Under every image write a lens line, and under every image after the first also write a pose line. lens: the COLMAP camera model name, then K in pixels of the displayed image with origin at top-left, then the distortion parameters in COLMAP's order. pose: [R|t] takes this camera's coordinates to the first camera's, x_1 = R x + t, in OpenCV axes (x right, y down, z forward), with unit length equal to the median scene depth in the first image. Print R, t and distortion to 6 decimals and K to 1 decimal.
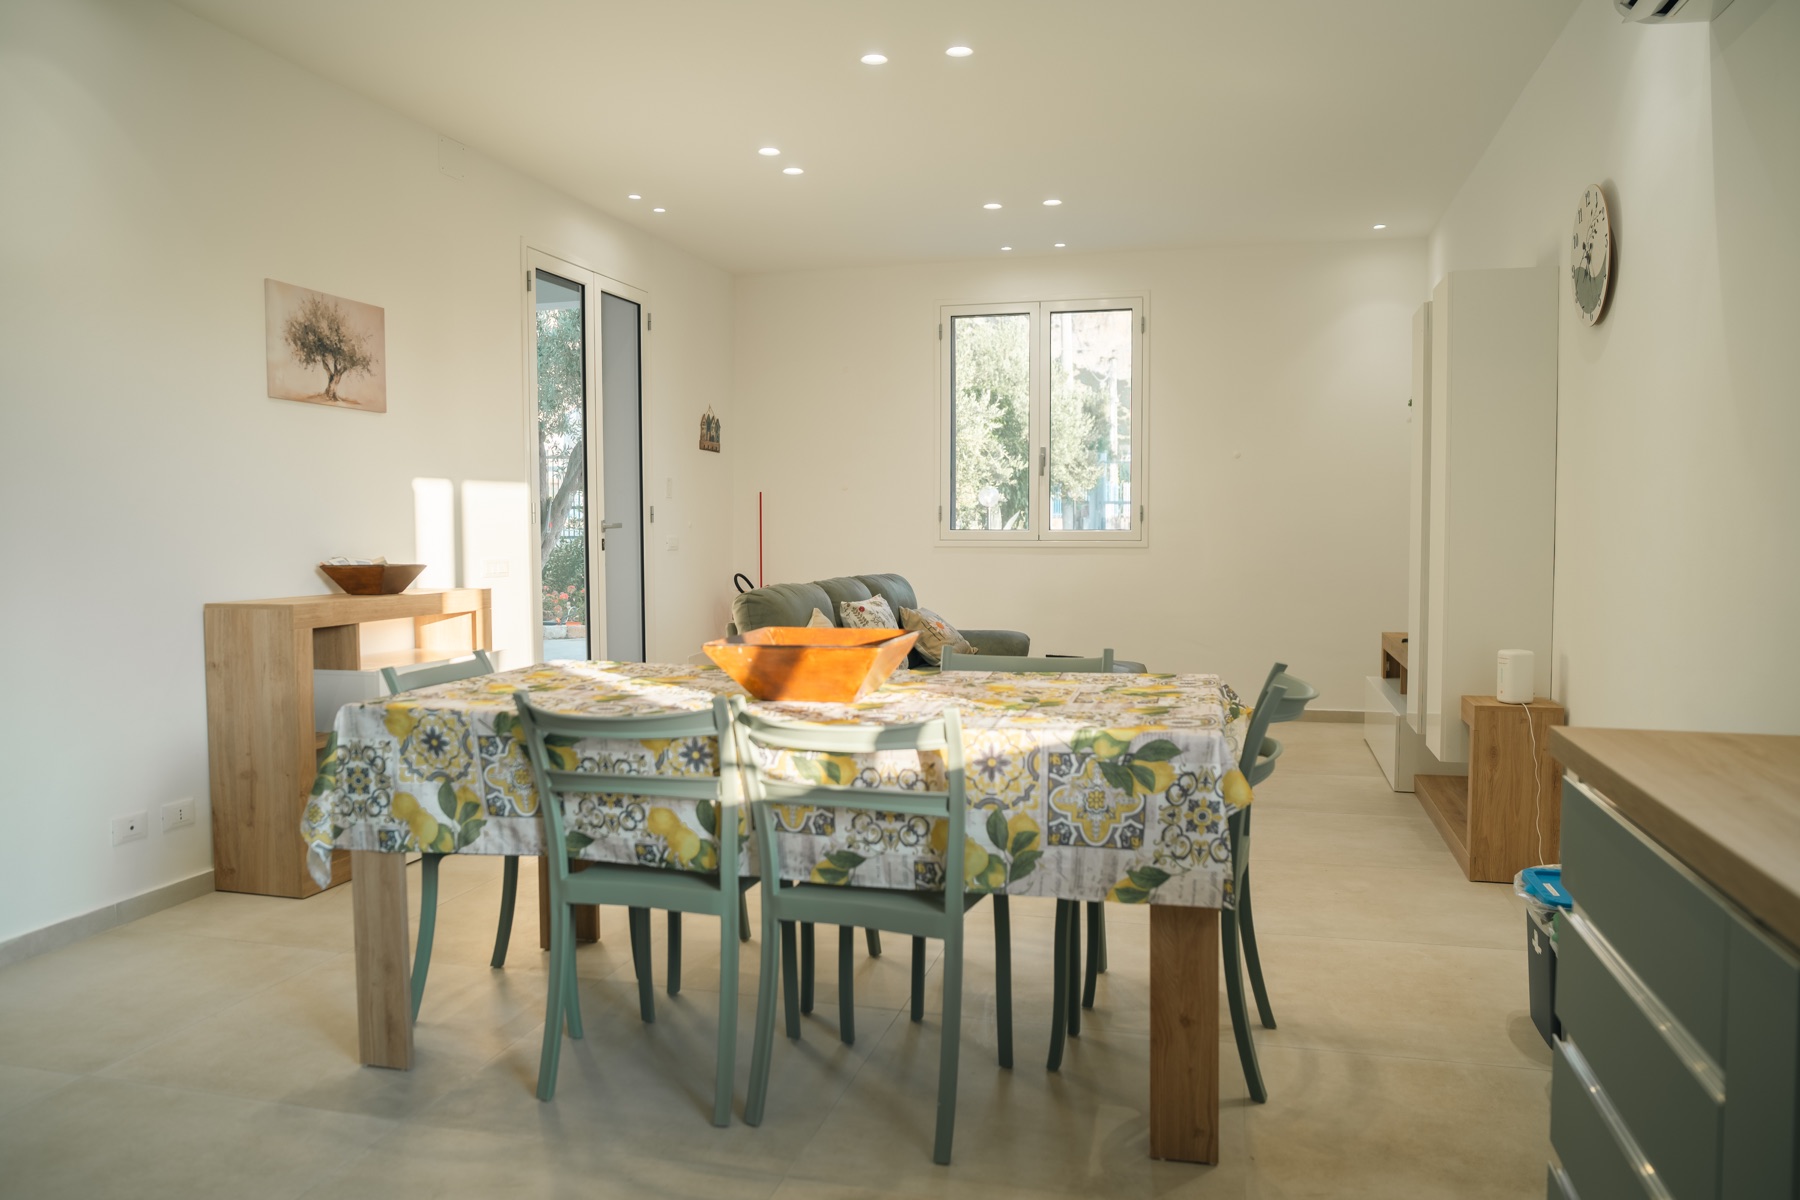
lens RADIAL K [[1258.7, 0, 883.9], [0, 1258.7, 595.7], [0, 0, 1]] dist [-0.069806, 0.060693]
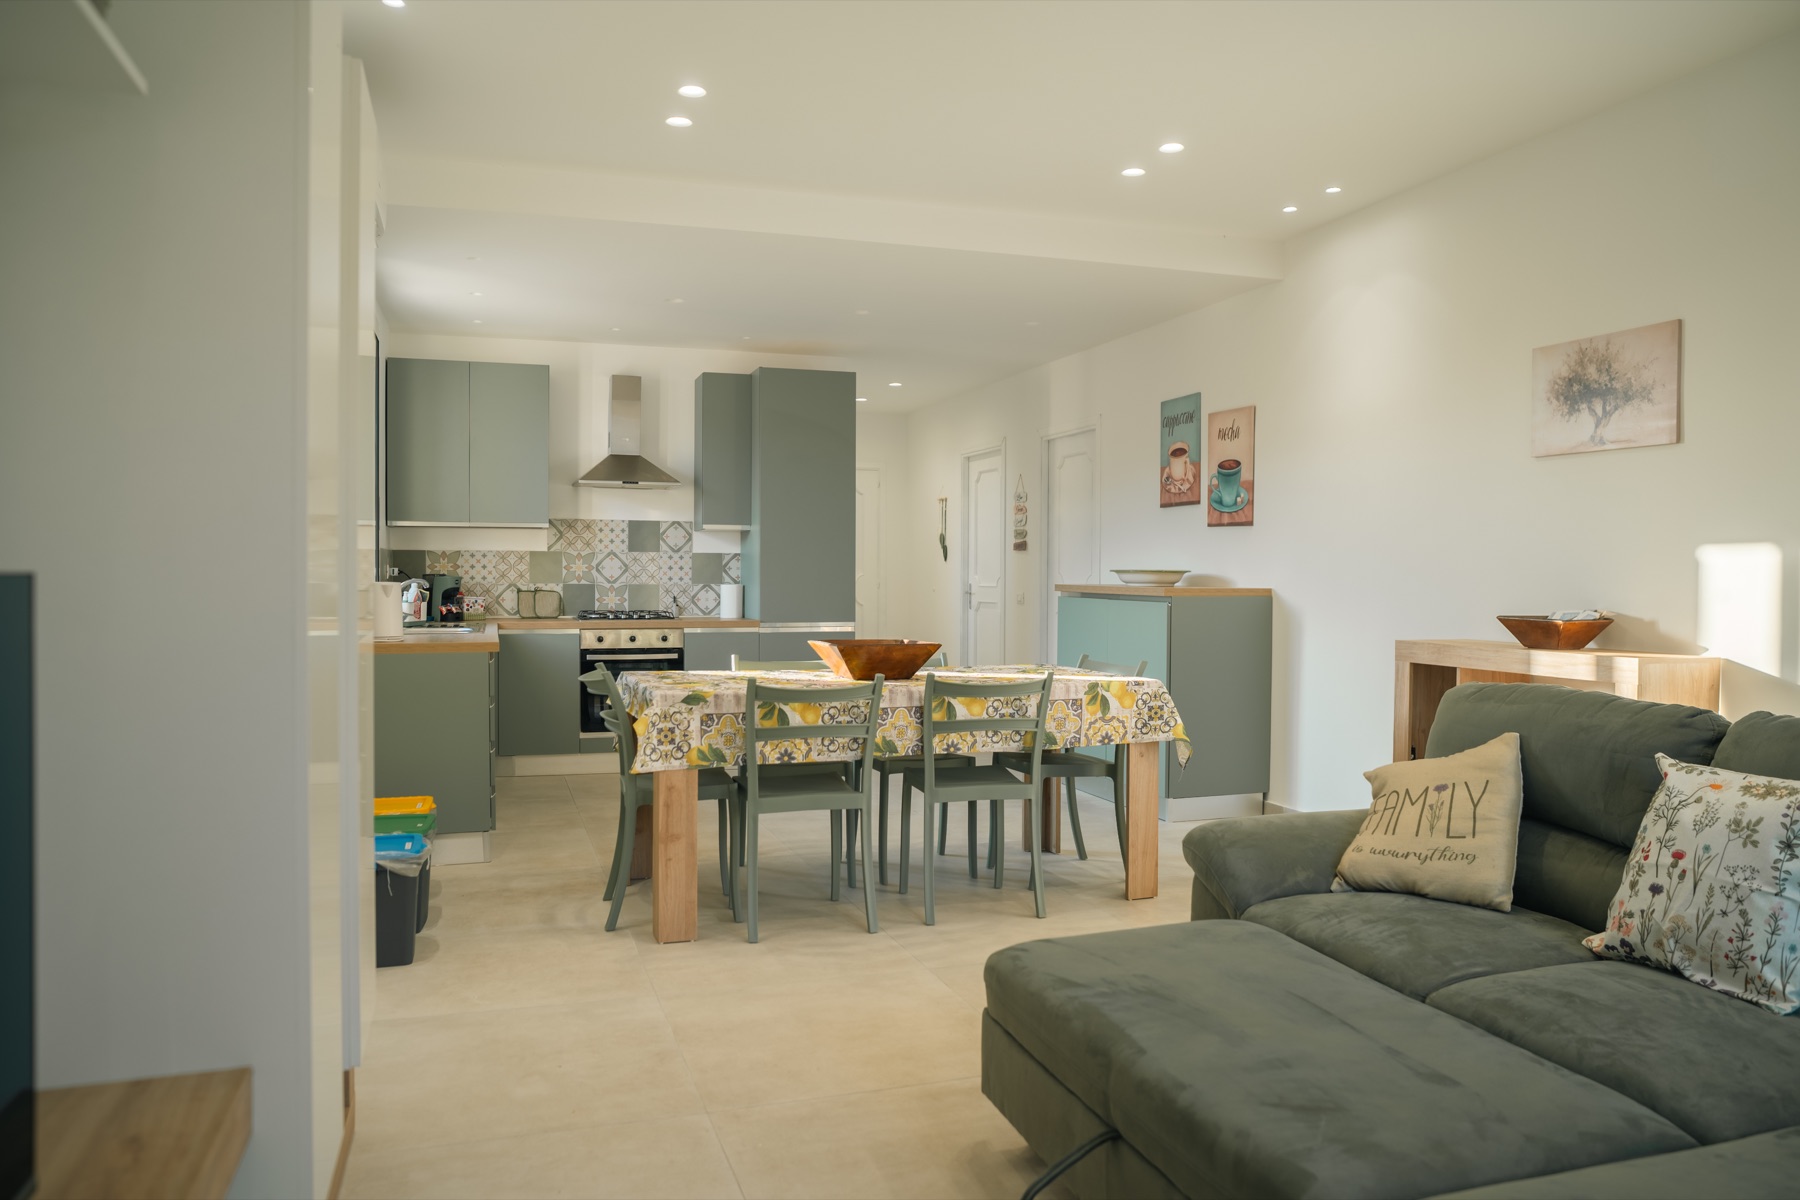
lens RADIAL K [[1258.7, 0, 931.3], [0, 1258.7, 603.4], [0, 0, 1]] dist [-0.069806, 0.060693]
pose [[-0.810970, 0.013843, -0.584924, 0.994456], [-0.032943, 0.997054, 0.069271, -0.158909], [0.584160, 0.075446, -0.808125, 2.766226]]
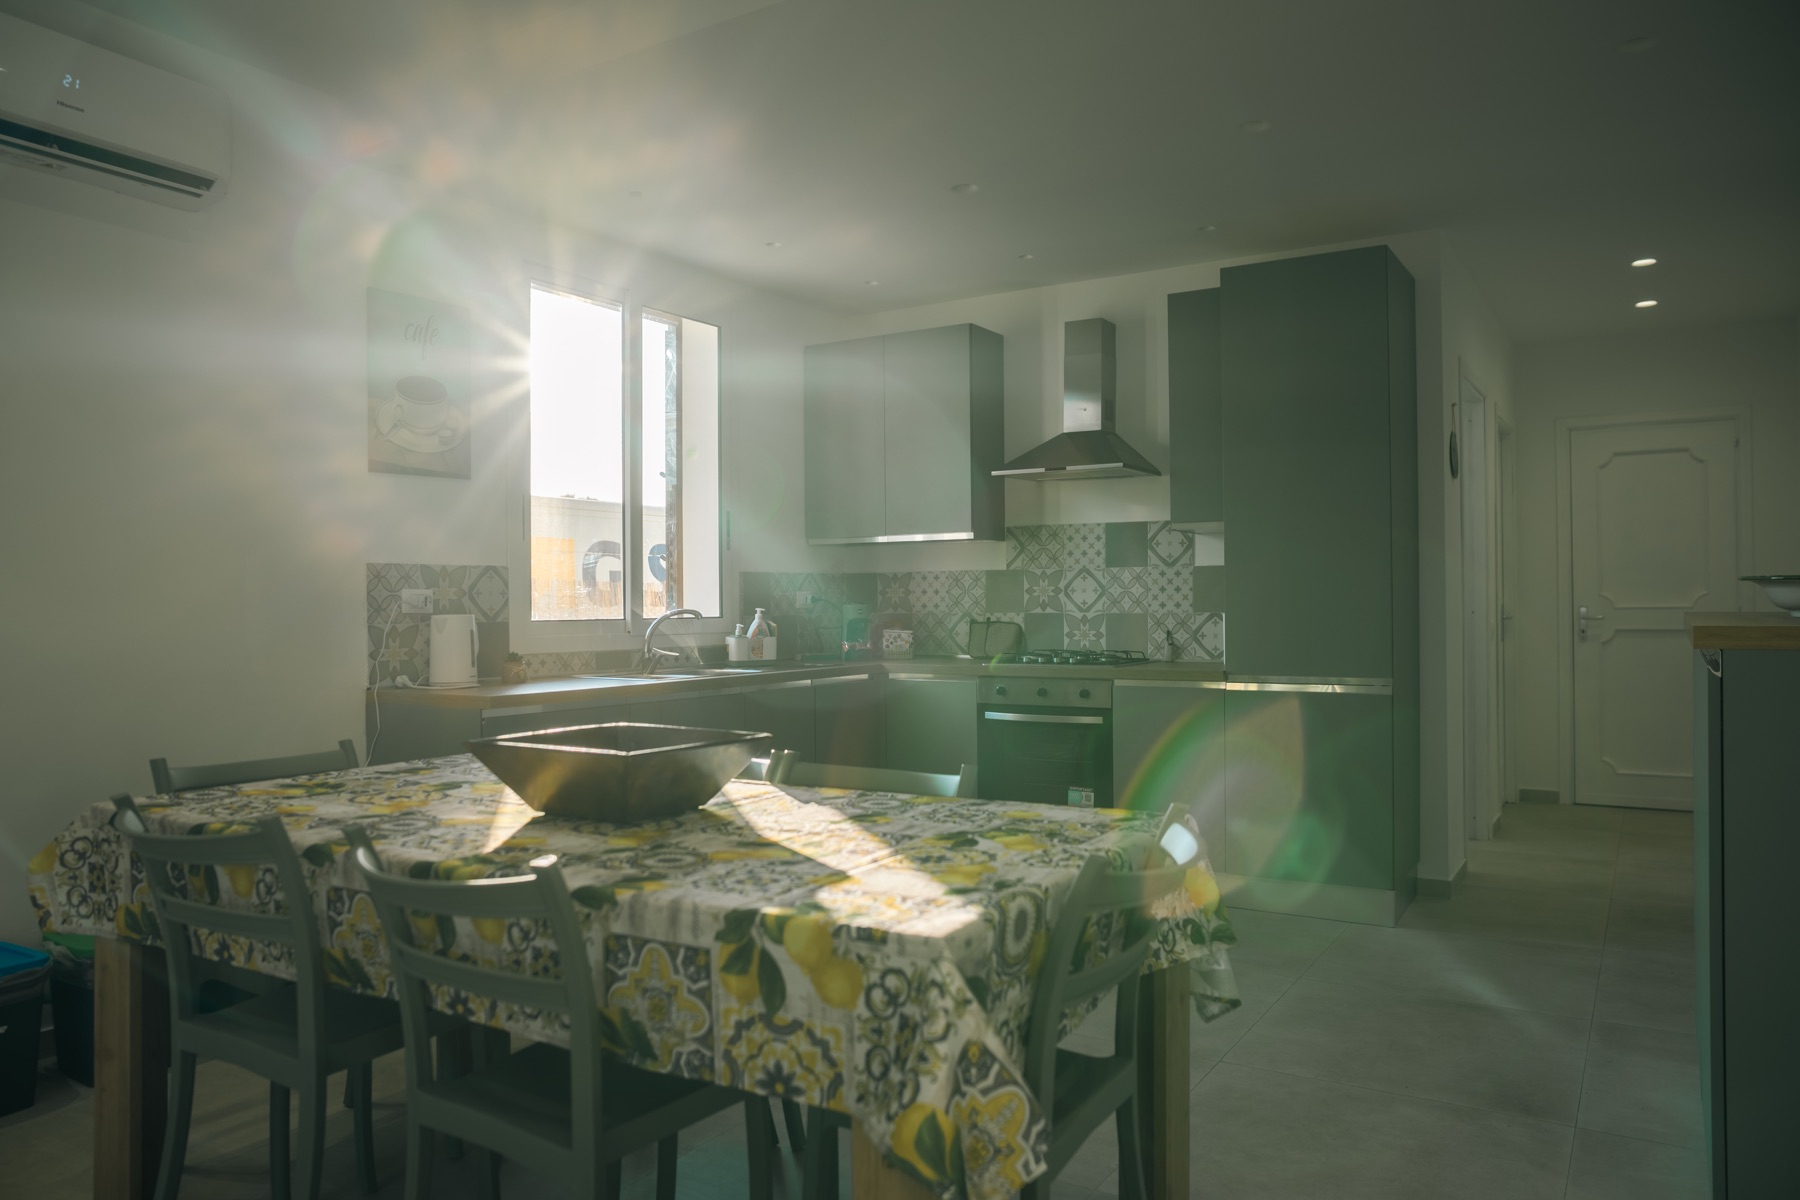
lens RADIAL K [[1258.7, 0, 897.0], [0, 1258.7, 598.5], [0, 0, 1]] dist [-0.069806, 0.060693]
pose [[-0.960732, 0.012821, 0.277181, -0.508035], [0.027595, 0.998395, 0.049463, -0.110194], [-0.276102, 0.055169, -0.959544, 2.011318]]
